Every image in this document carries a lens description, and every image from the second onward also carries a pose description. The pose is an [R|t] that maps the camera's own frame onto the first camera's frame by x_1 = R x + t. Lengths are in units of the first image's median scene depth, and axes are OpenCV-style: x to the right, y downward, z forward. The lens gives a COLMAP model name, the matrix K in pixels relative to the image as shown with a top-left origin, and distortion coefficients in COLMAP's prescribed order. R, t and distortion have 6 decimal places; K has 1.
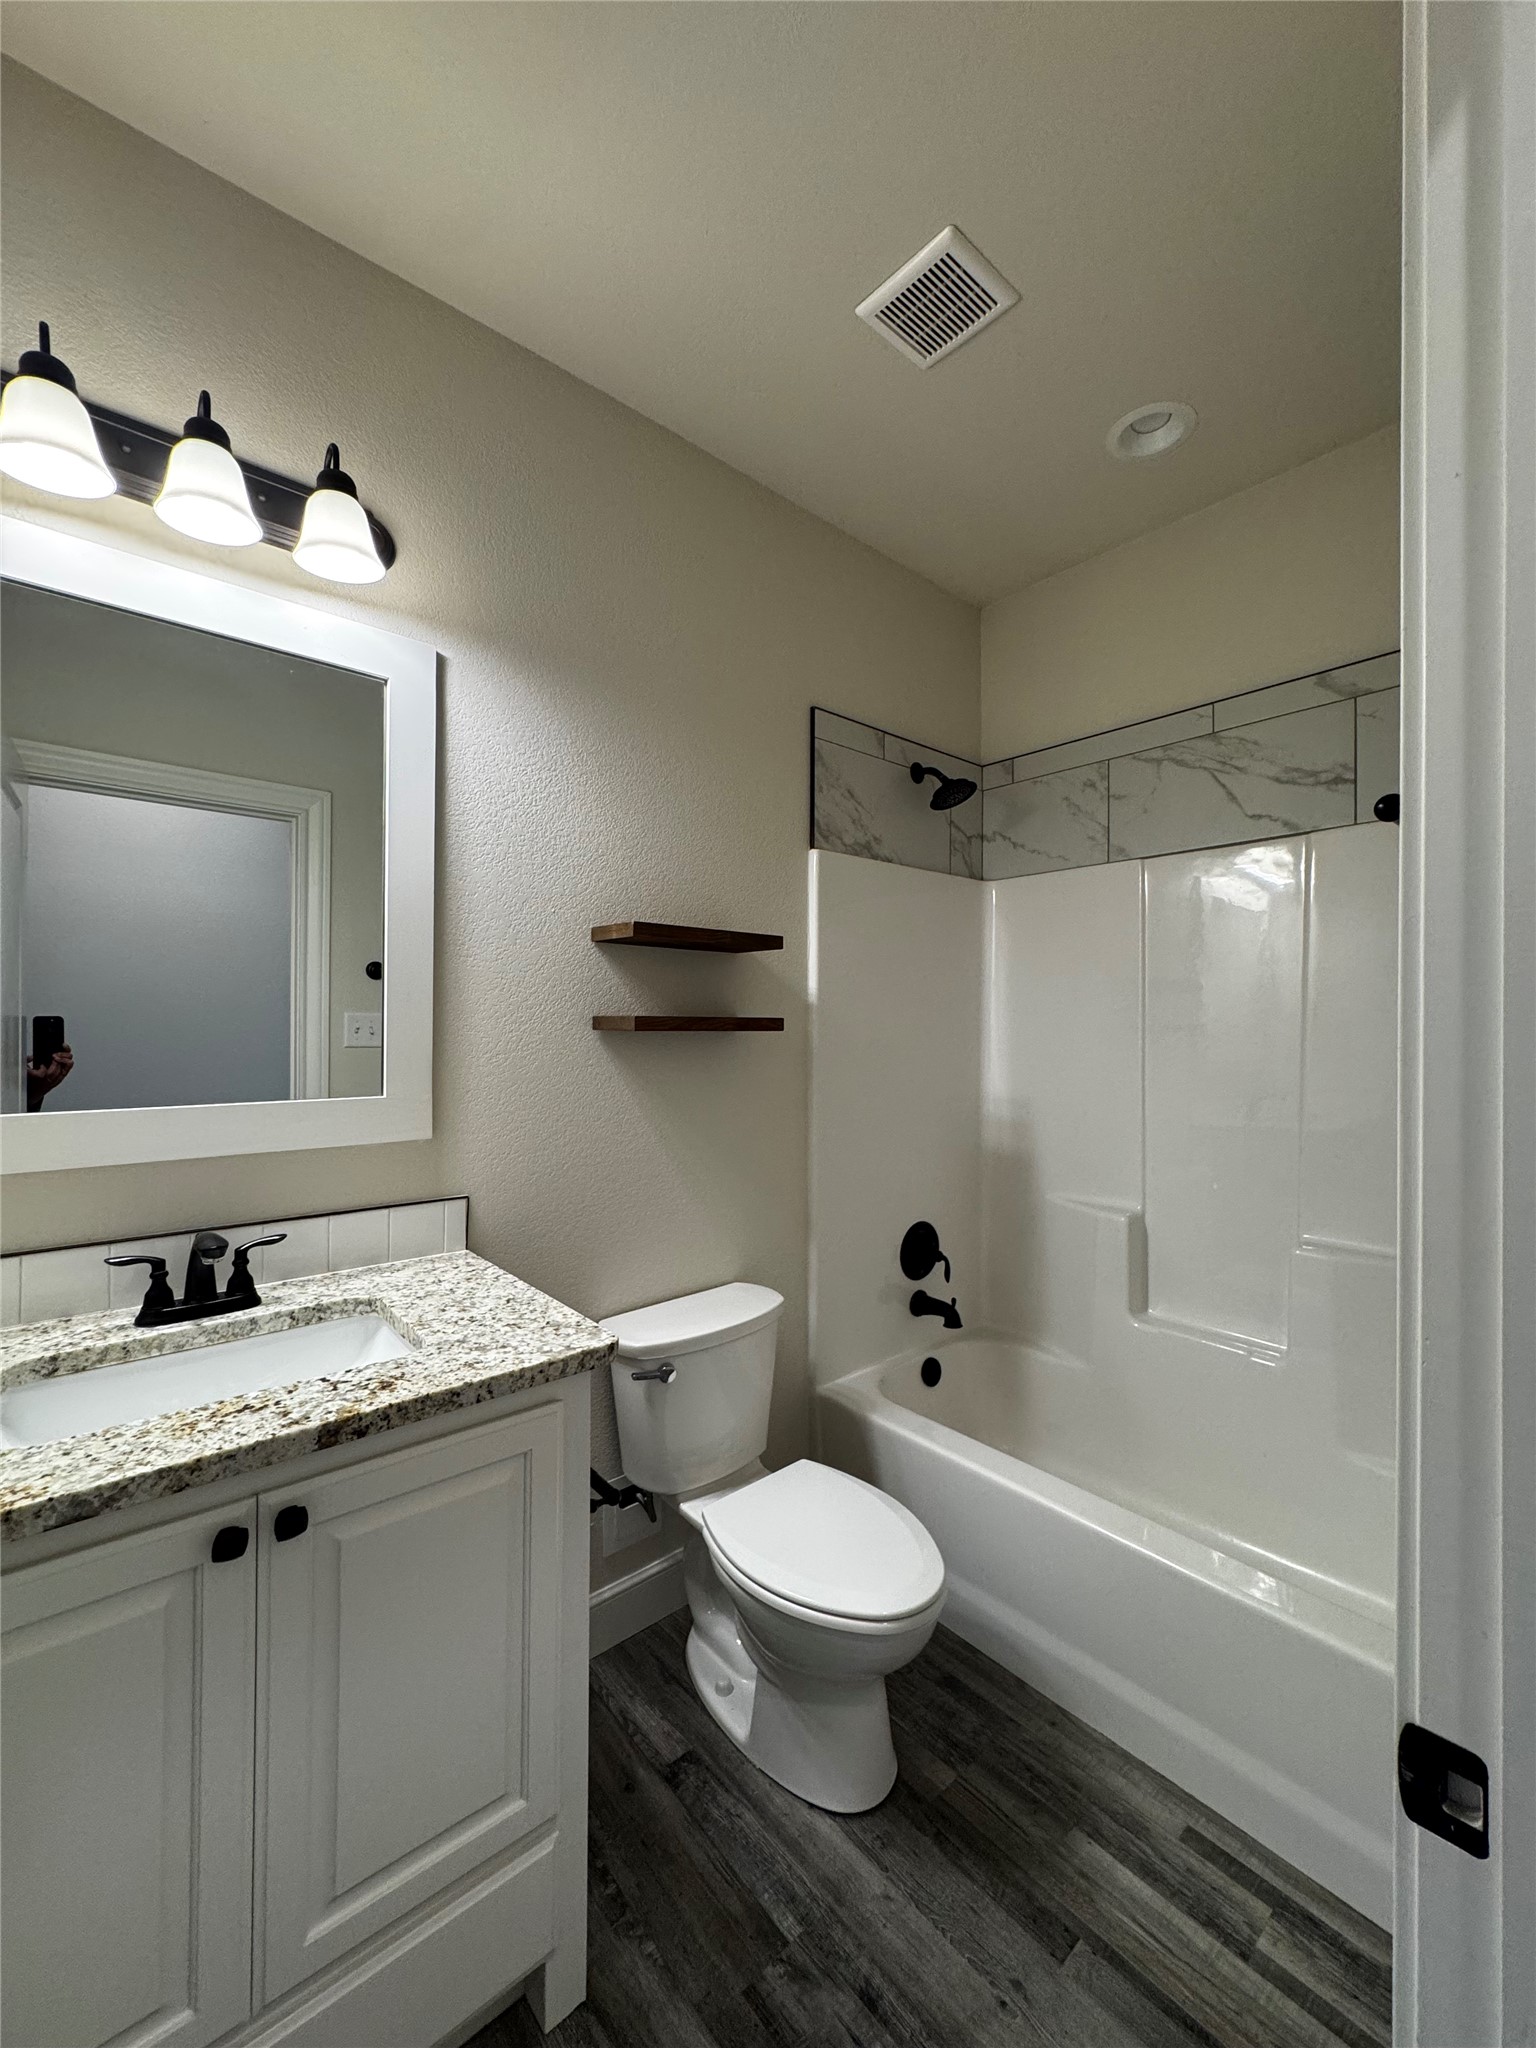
lens RADIAL K [[816.7, 0, 768.0], [0, 816.7, 1024.0], [0, 0, 1]] dist [-0.003004, 0.000691]
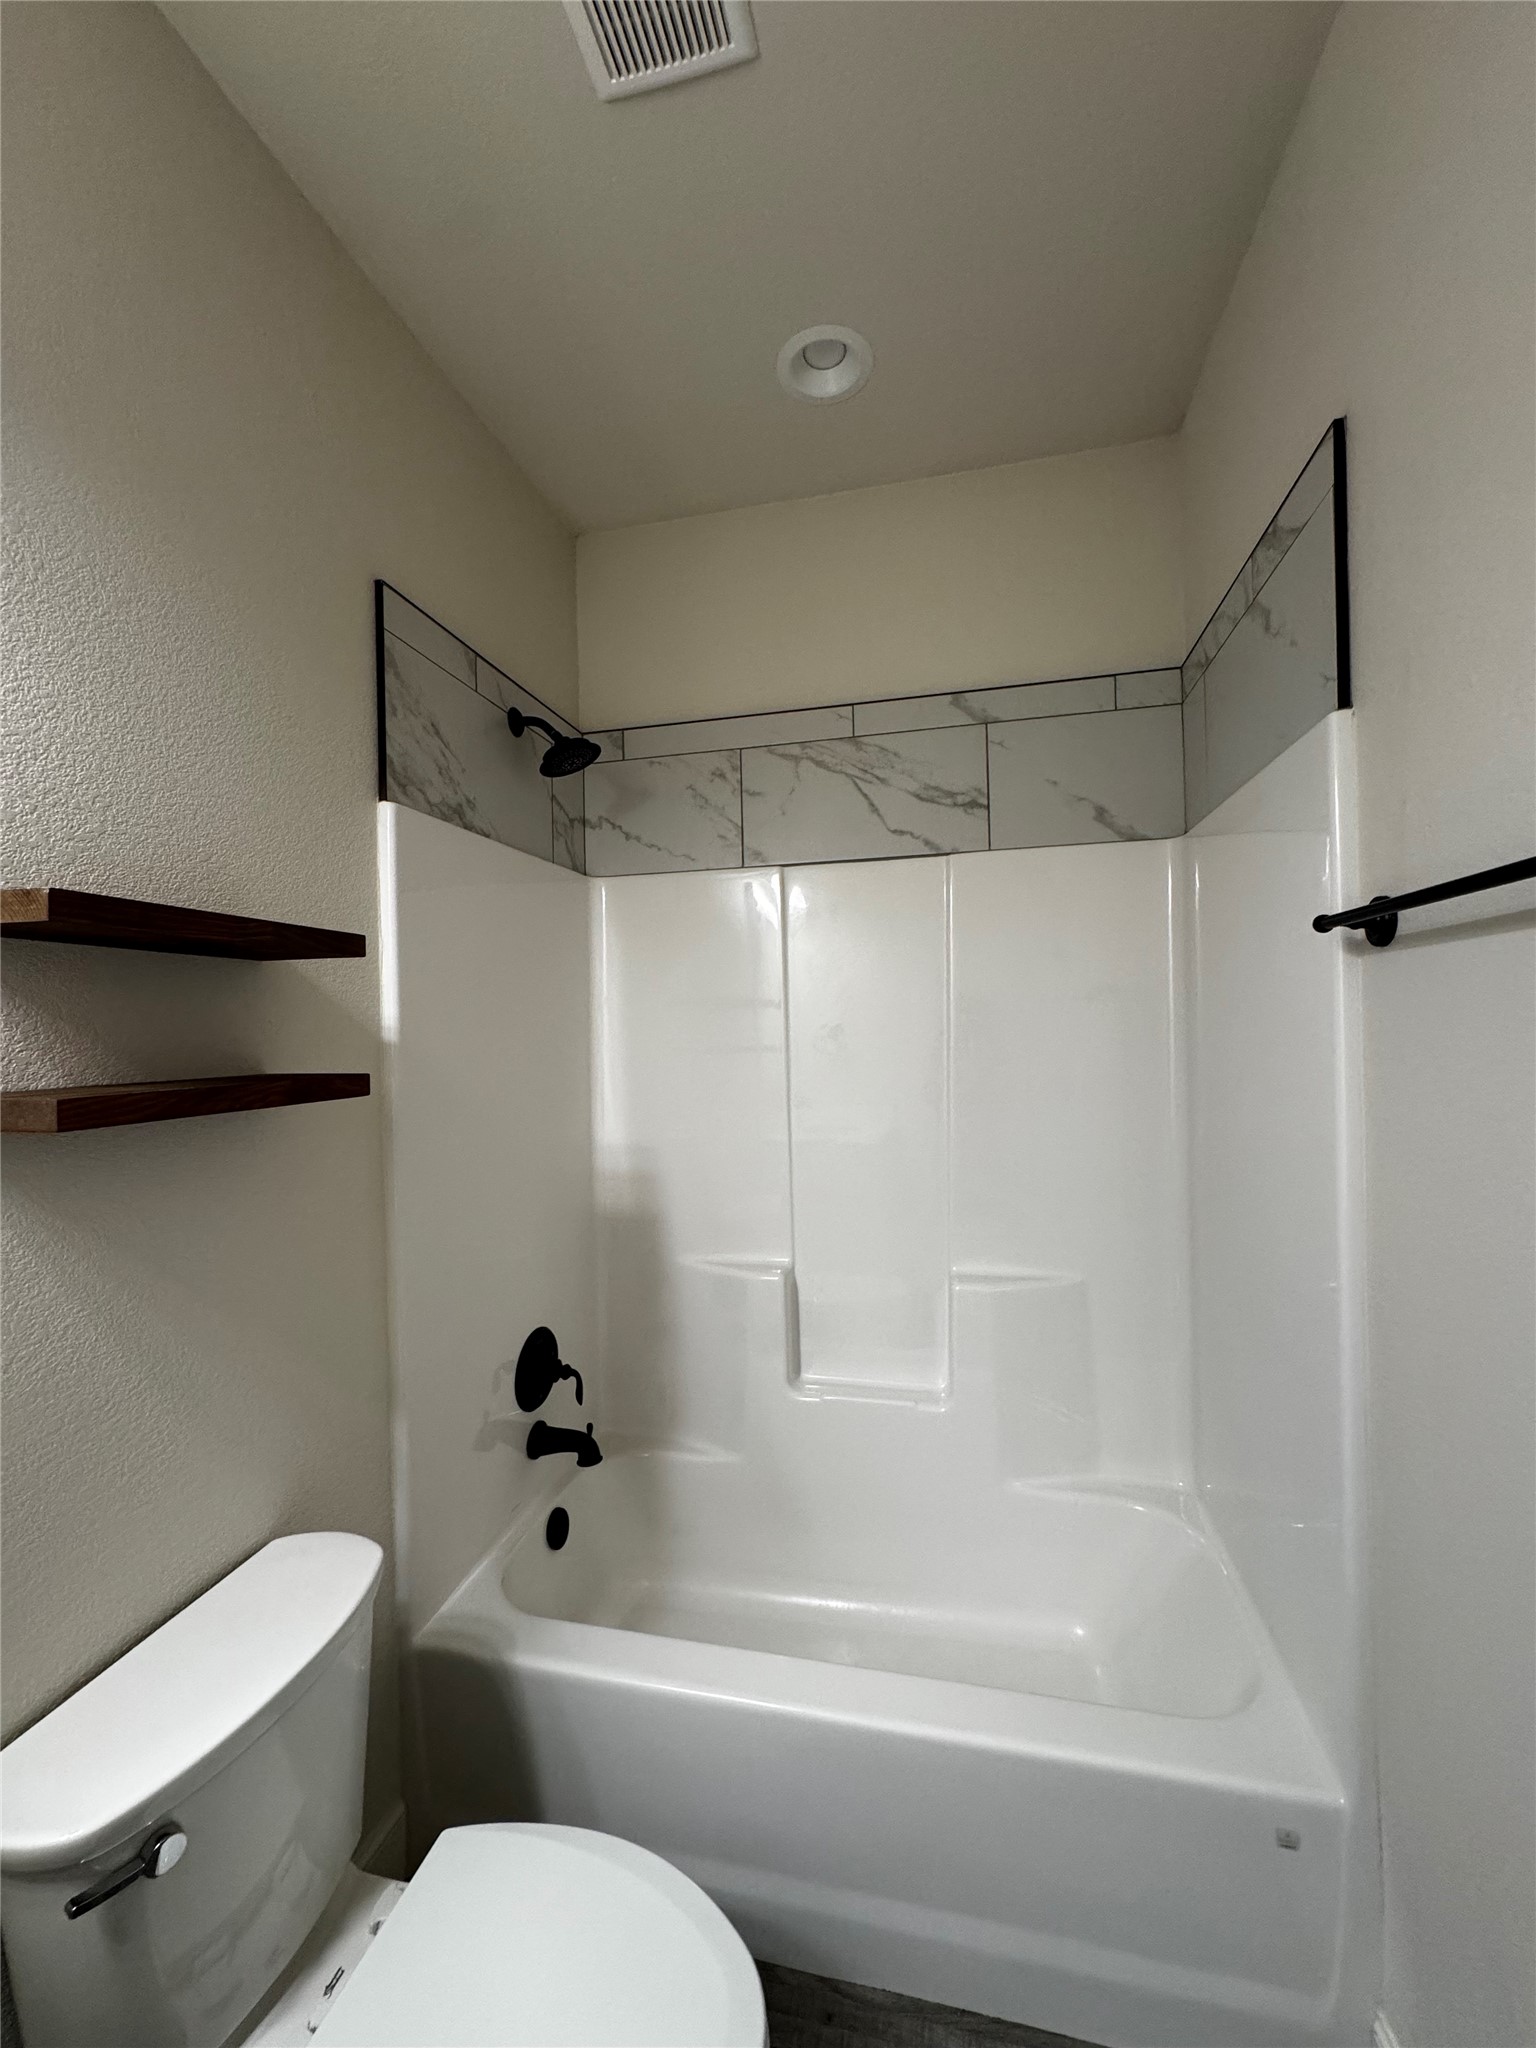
lens RADIAL K [[816.7, 0, 768.0], [0, 816.7, 1024.0], [0, 0, 1]] dist [-0.003004, 0.000691]
pose [[0.808008, -0.017660, 0.588907, -0.079743], [0.022525, 0.999746, -0.000926, -0.030465], [-0.588741, 0.014013, 0.808200, 0.295867]]
